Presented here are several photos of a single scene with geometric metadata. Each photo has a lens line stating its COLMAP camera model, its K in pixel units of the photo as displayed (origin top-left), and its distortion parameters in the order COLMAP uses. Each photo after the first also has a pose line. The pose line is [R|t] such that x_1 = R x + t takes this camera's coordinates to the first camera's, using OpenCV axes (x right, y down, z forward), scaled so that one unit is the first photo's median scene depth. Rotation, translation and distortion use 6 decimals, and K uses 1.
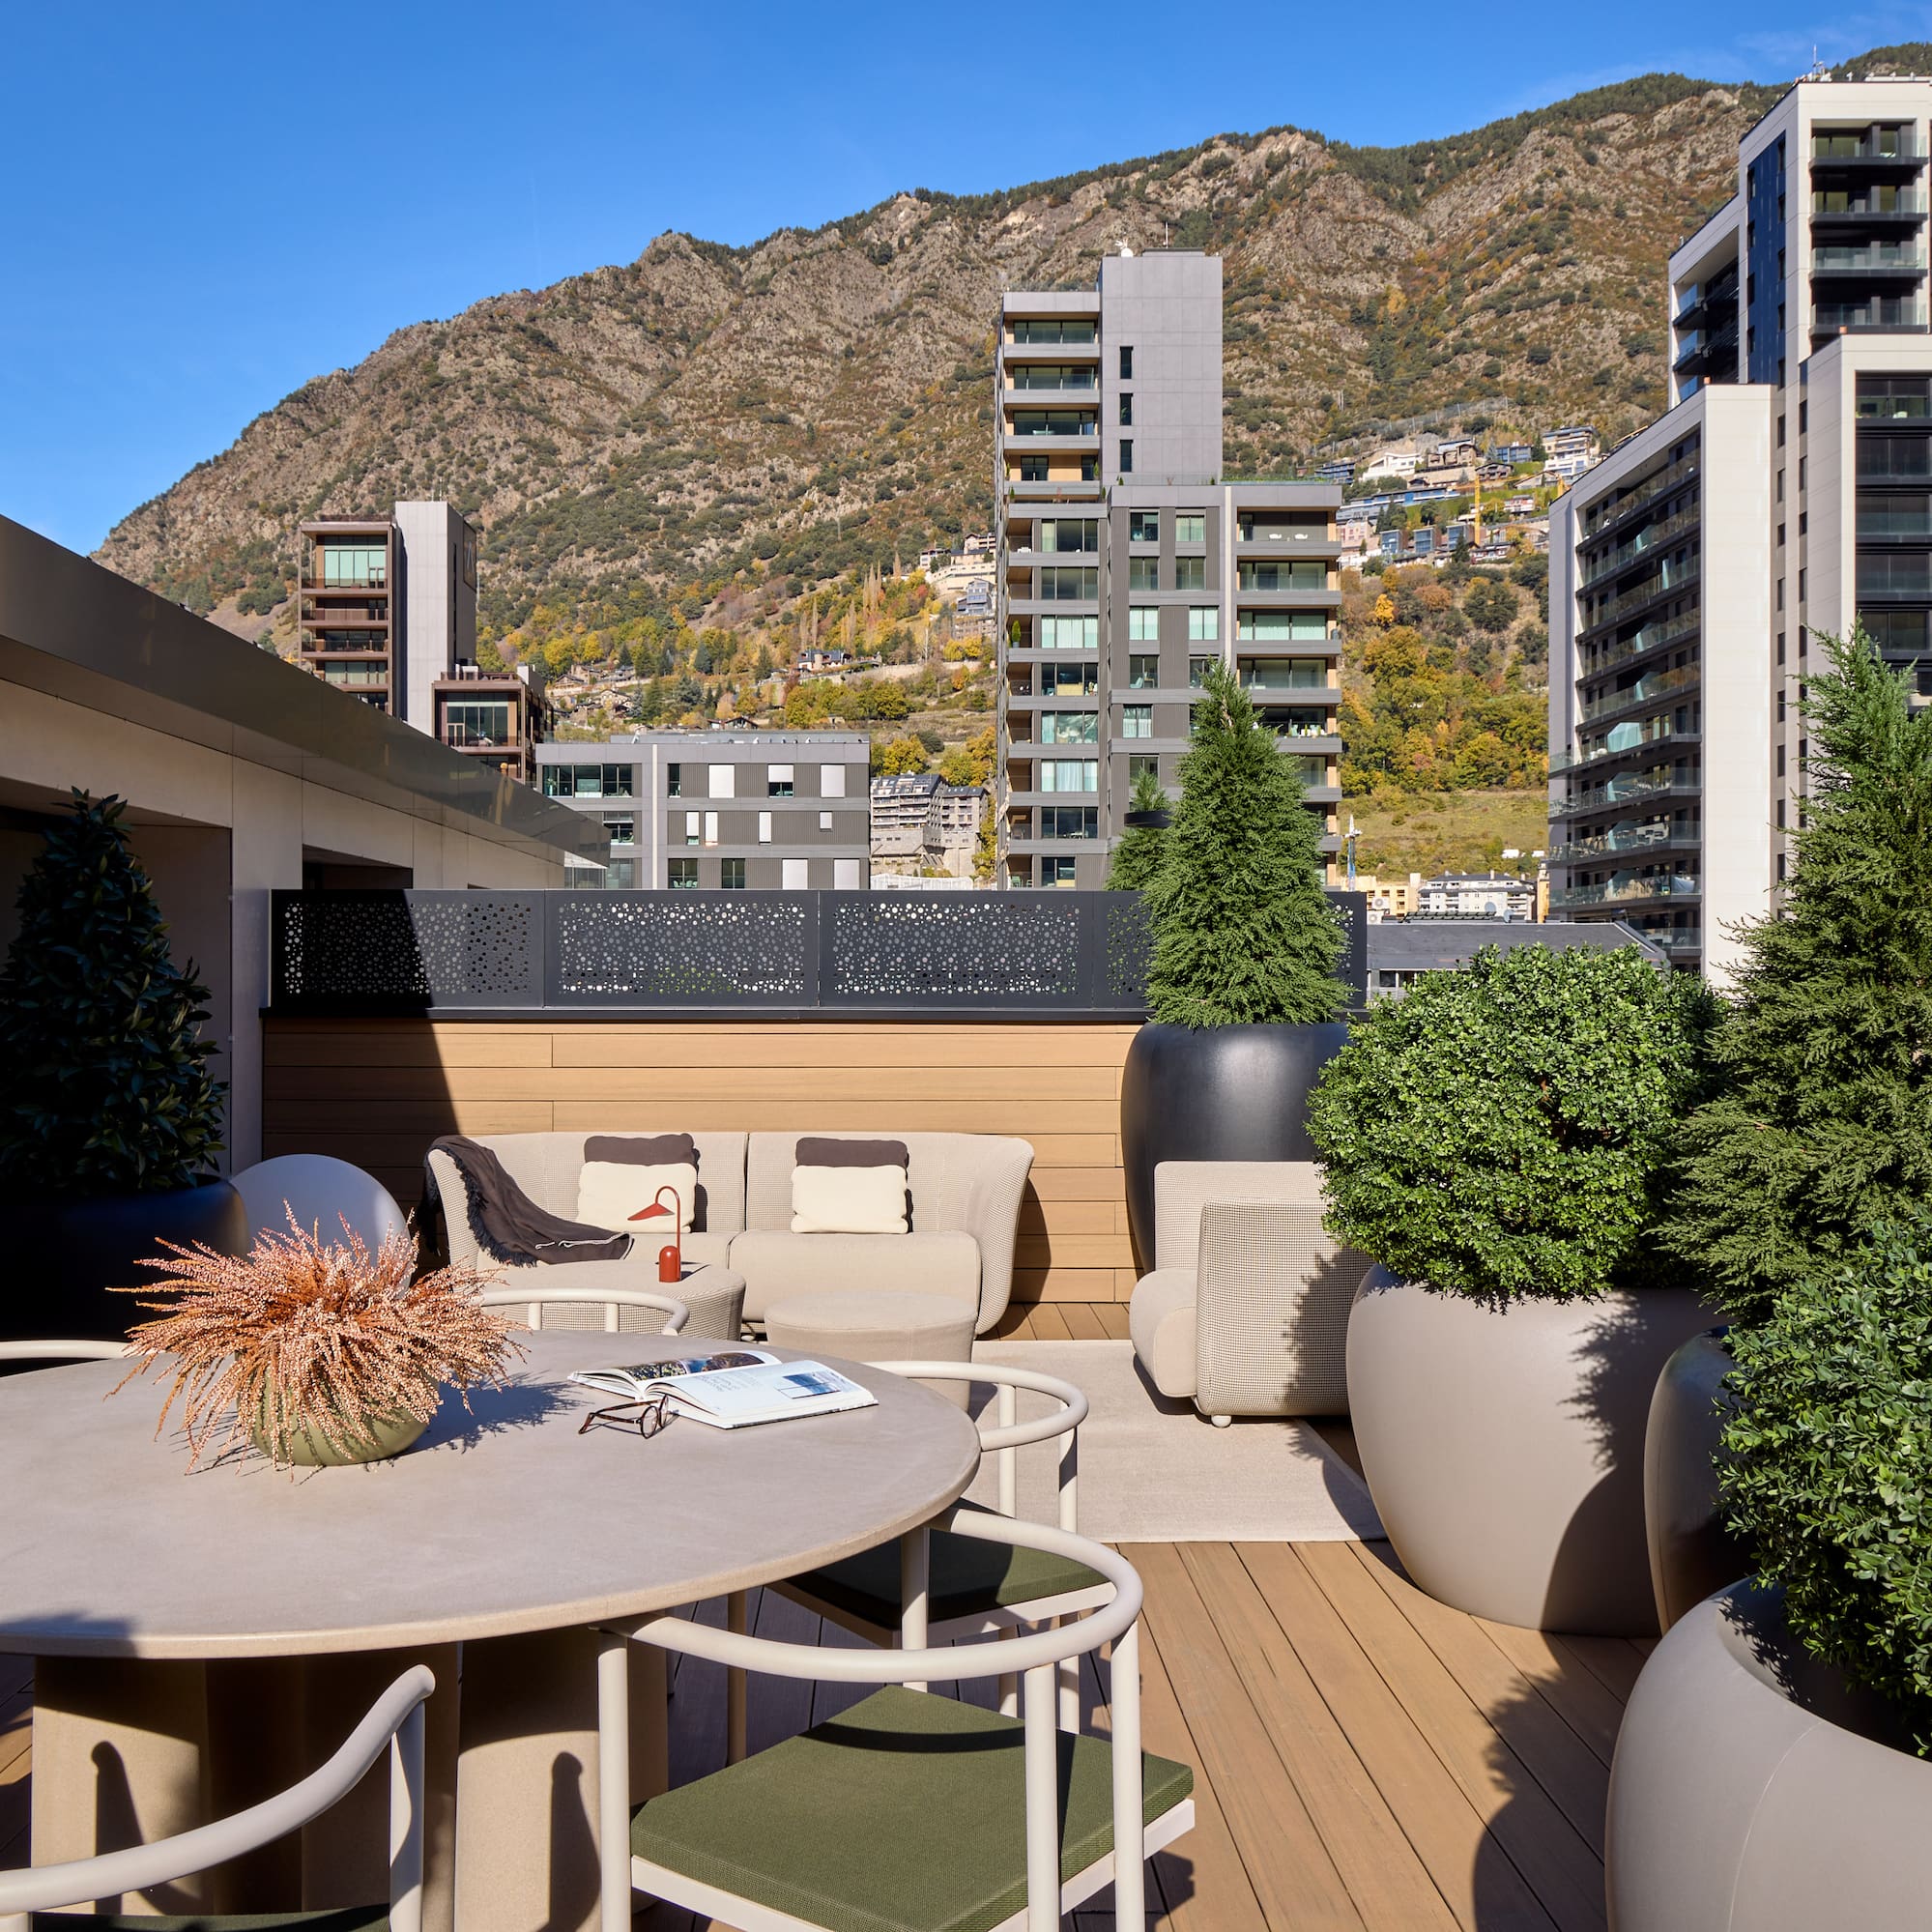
lens RADIAL K [[4746.9, 0, 966.0], [0, 4746.9, 966.0], [0, 0, 1]] dist [0.208822, 0.648149]
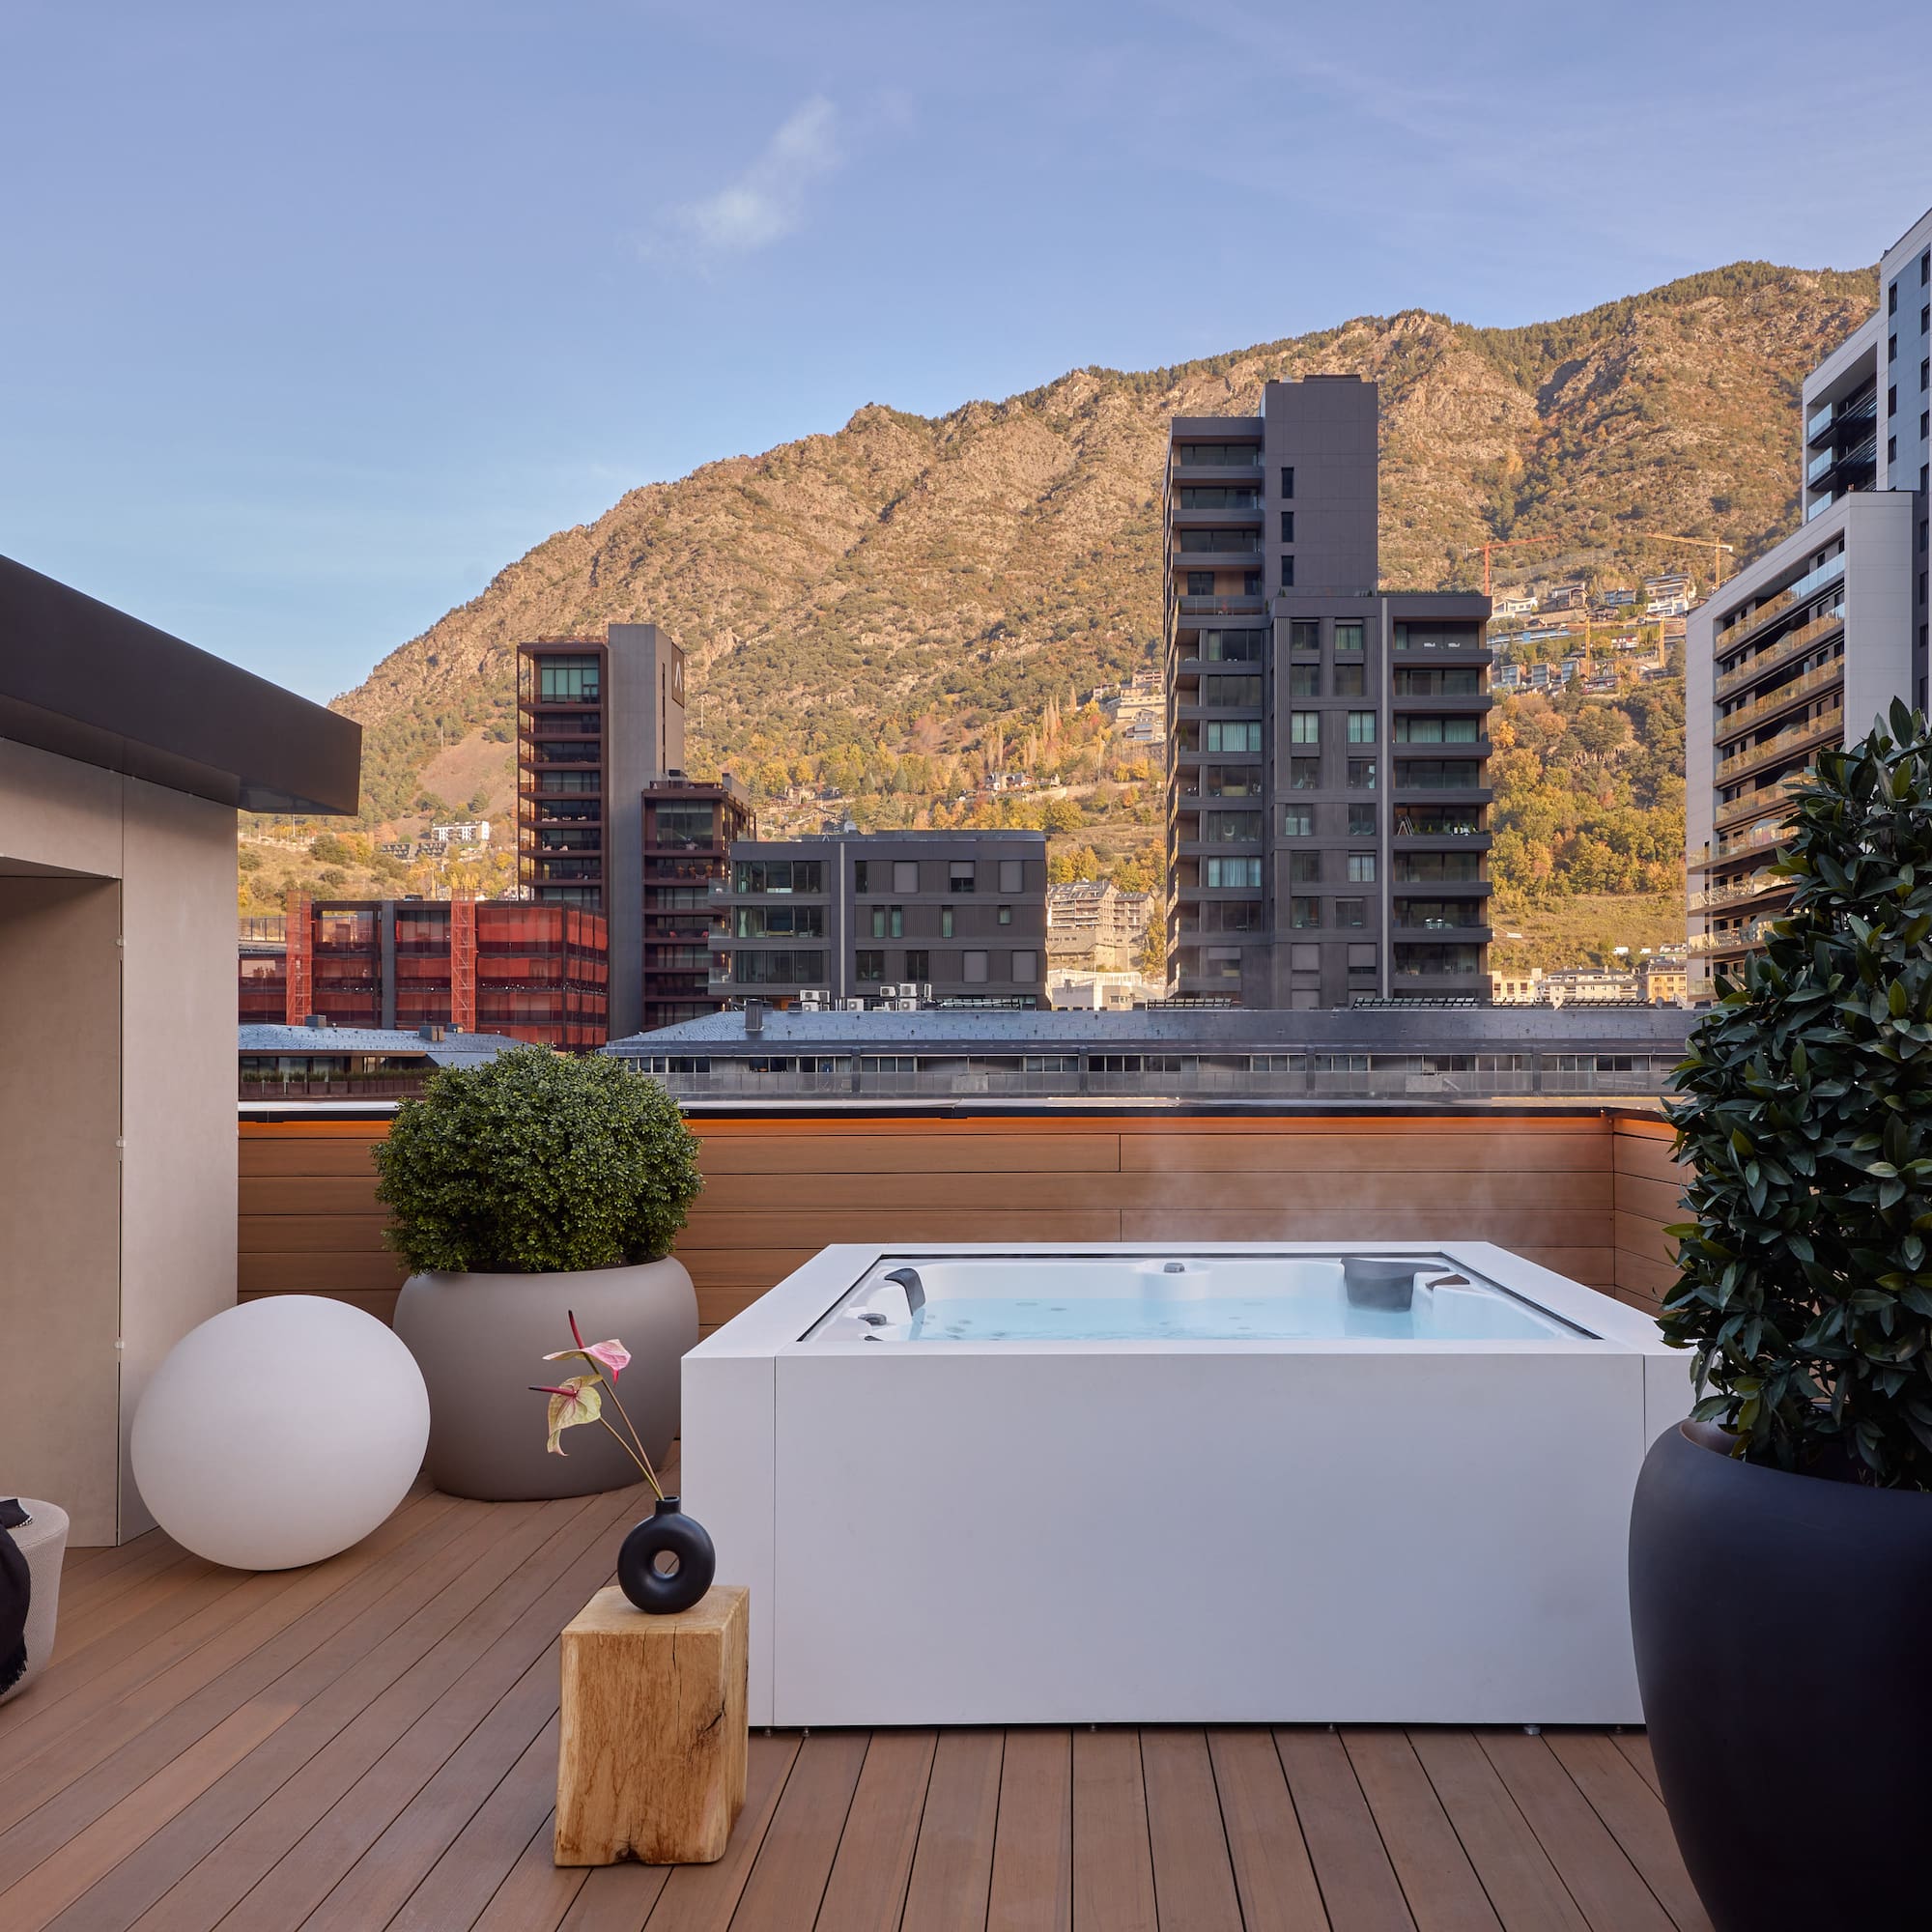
lens RADIAL K [[4746.9, 0, 966.0], [0, 4746.9, 966.0], [0, 0, 1]] dist [0.208822, 0.648149]
pose [[0.999313, -0.004308, -0.036819, 0.001401], [0.003647, 0.999831, -0.017998, -0.000357], [0.036891, 0.017851, 0.999160, -0.123431]]
